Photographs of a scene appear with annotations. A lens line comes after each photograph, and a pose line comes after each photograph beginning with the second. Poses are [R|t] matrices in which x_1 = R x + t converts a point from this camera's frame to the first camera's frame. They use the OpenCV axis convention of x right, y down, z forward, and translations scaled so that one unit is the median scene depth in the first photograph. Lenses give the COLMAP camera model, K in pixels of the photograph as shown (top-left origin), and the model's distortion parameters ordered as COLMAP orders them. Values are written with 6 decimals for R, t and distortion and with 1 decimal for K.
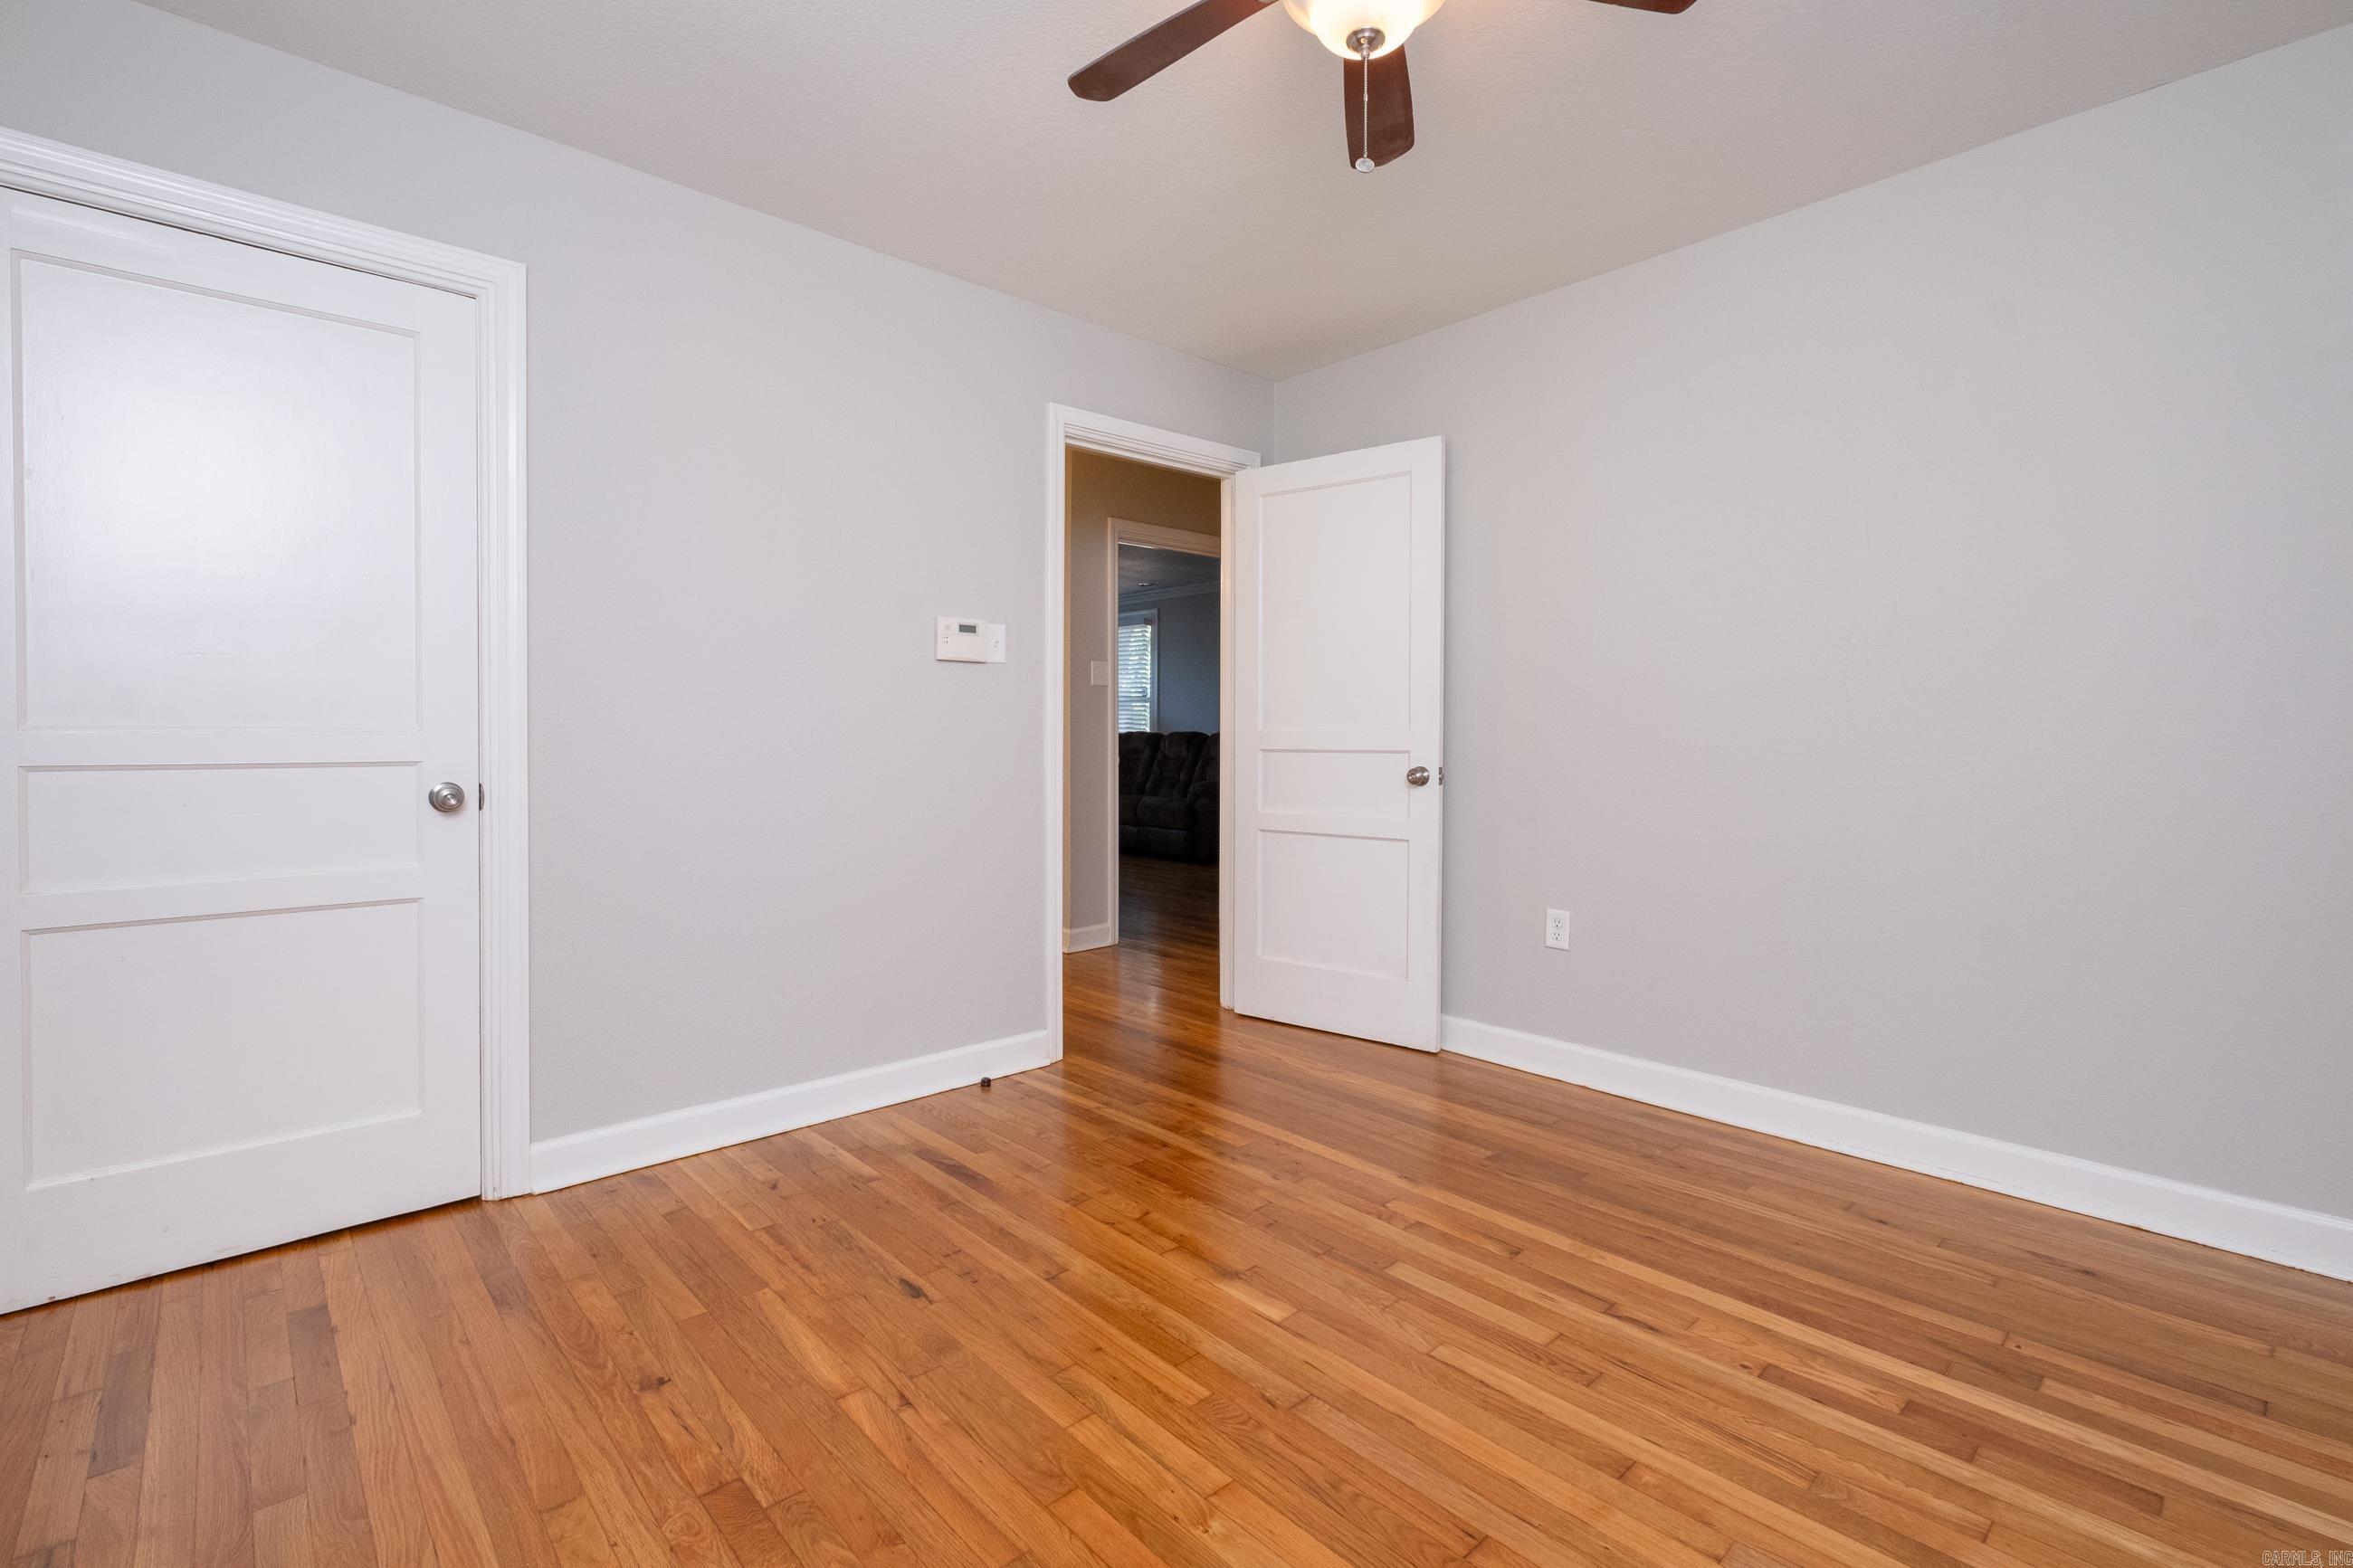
lens RADIAL K [[1059.1, 0, 1155.9], [0, 1059.1, 765.3], [0, 0, 1]] dist [-0.001214, 0.000137]
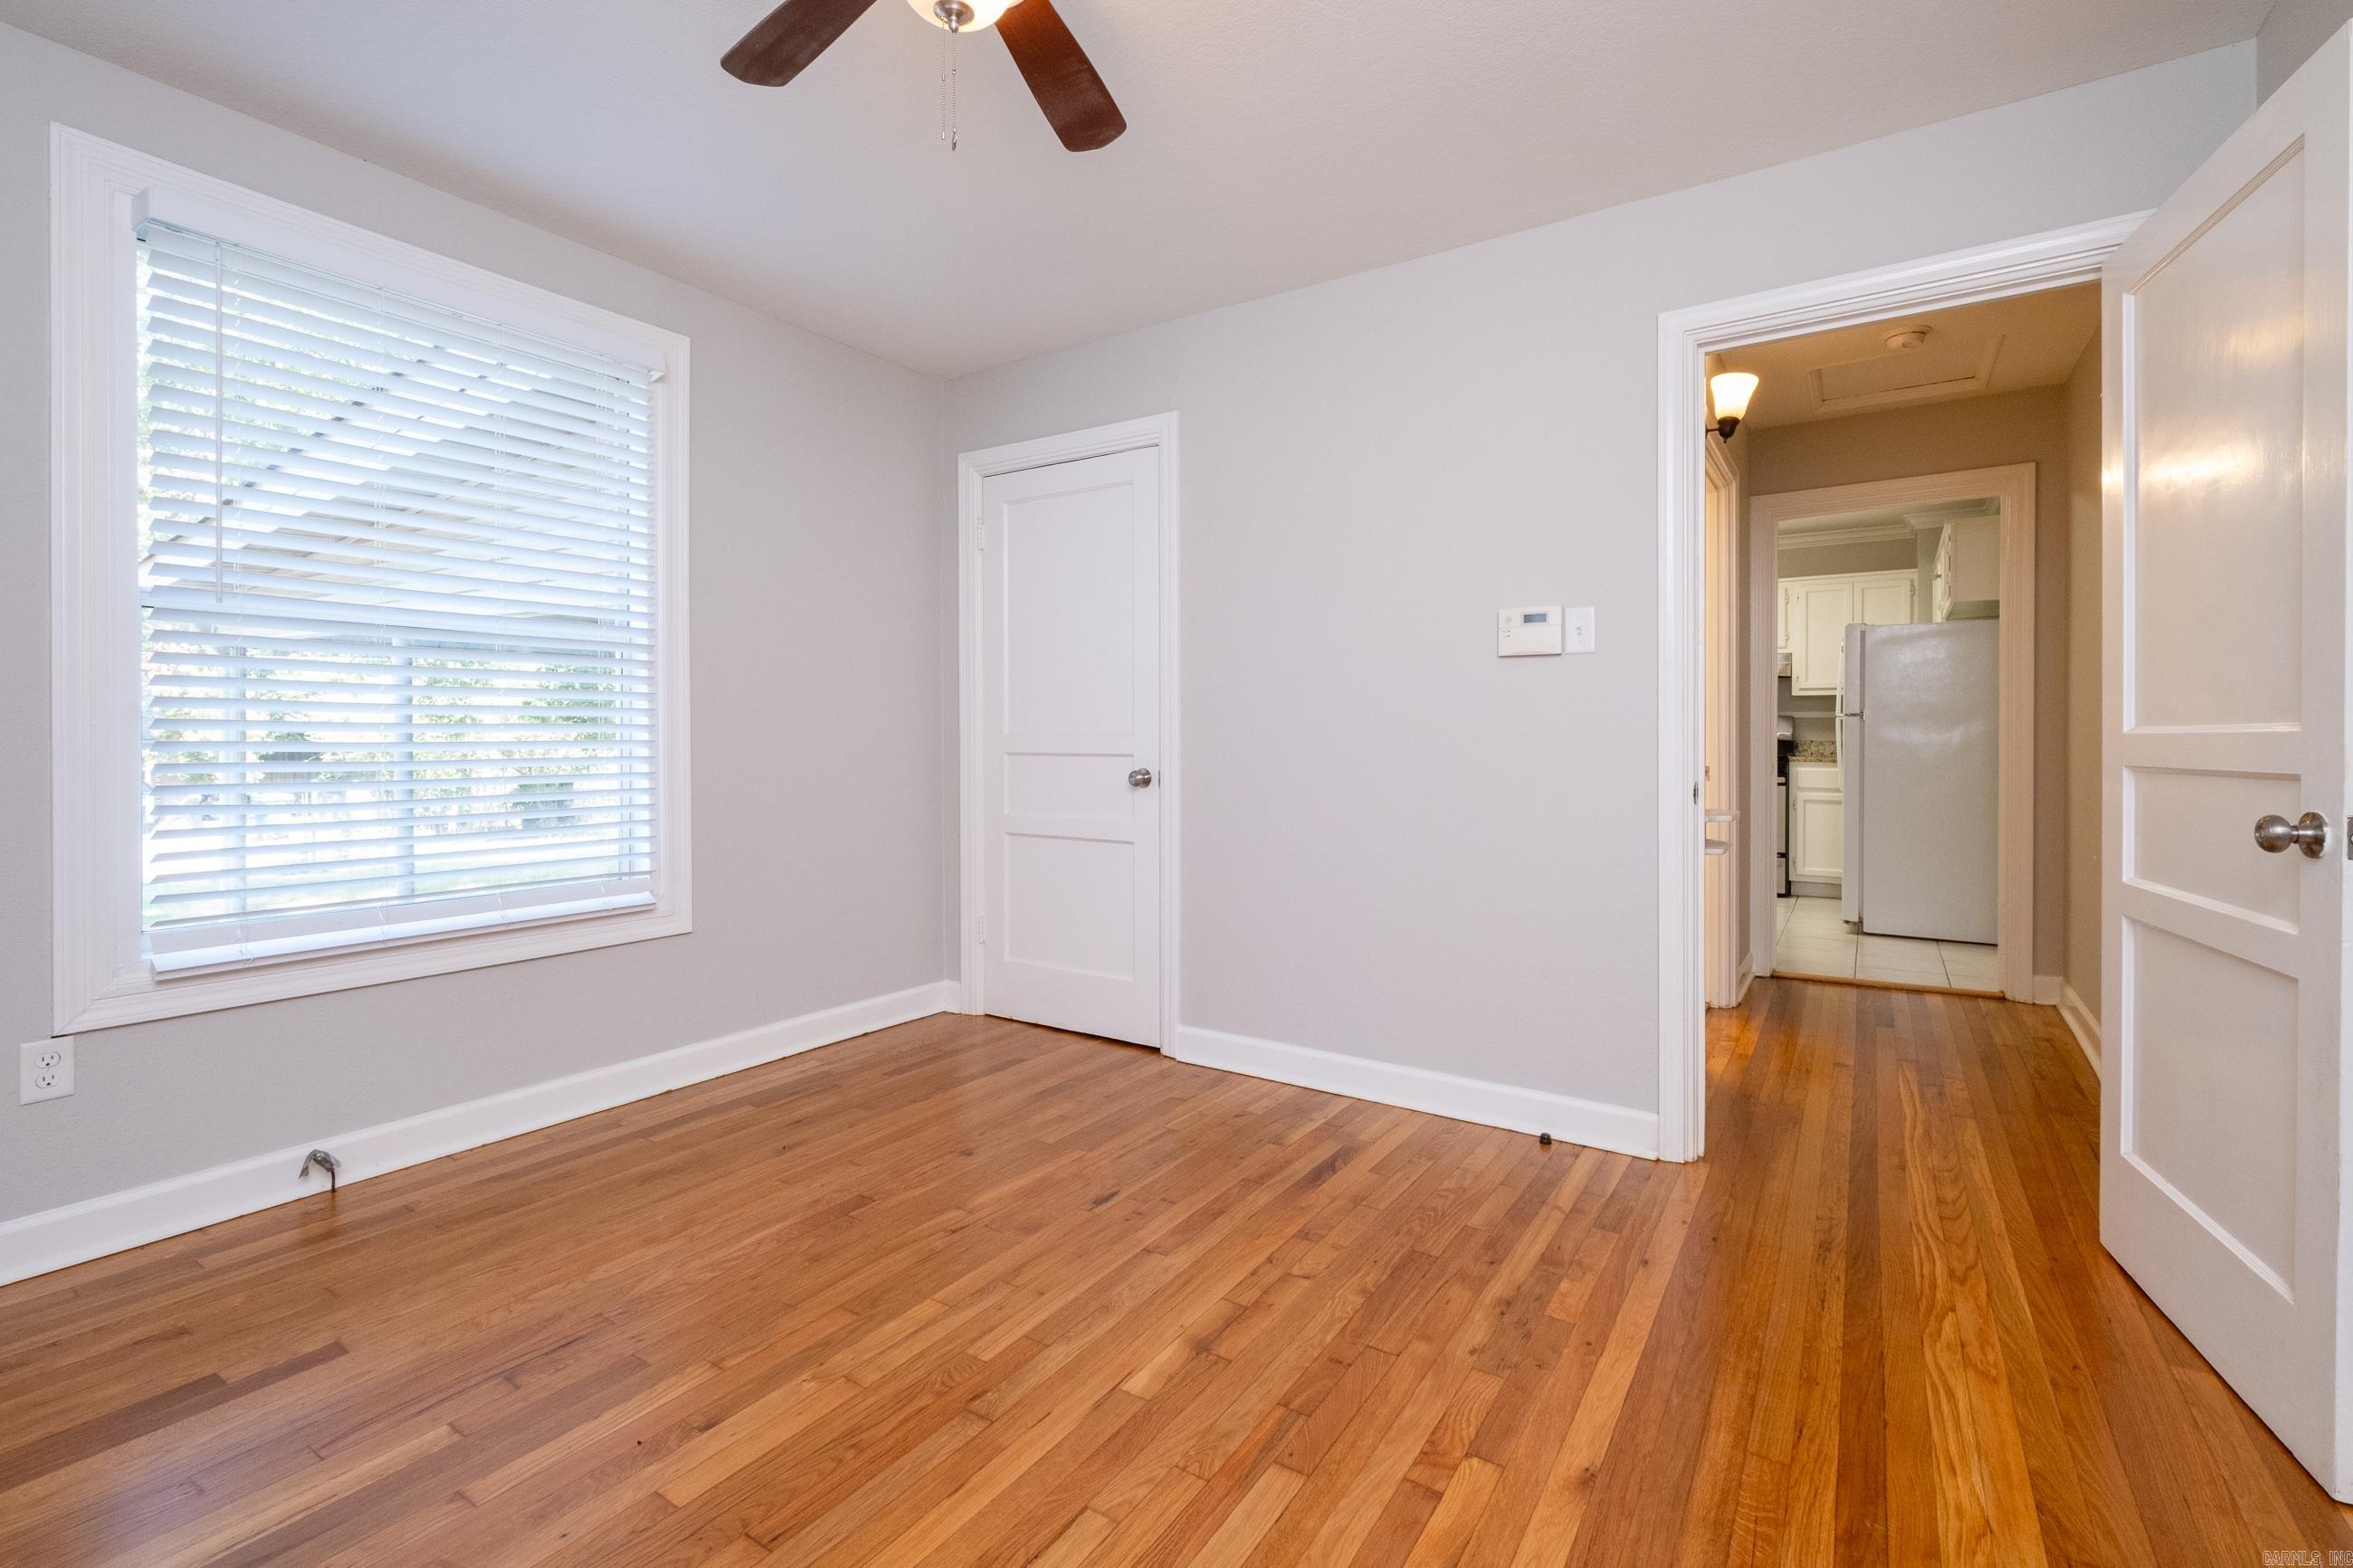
lens RADIAL K [[1043.5, 0, 1170.1], [0, 1043.5, 751.7], [0, 0, 1]] dist [-0.000794, -0.000203]
pose [[0.250329, 0.012330, -0.968082, 0.764856], [-0.029913, 0.999540, 0.004996, -0.015616], [0.967699, 0.027708, 0.250583, 0.630052]]
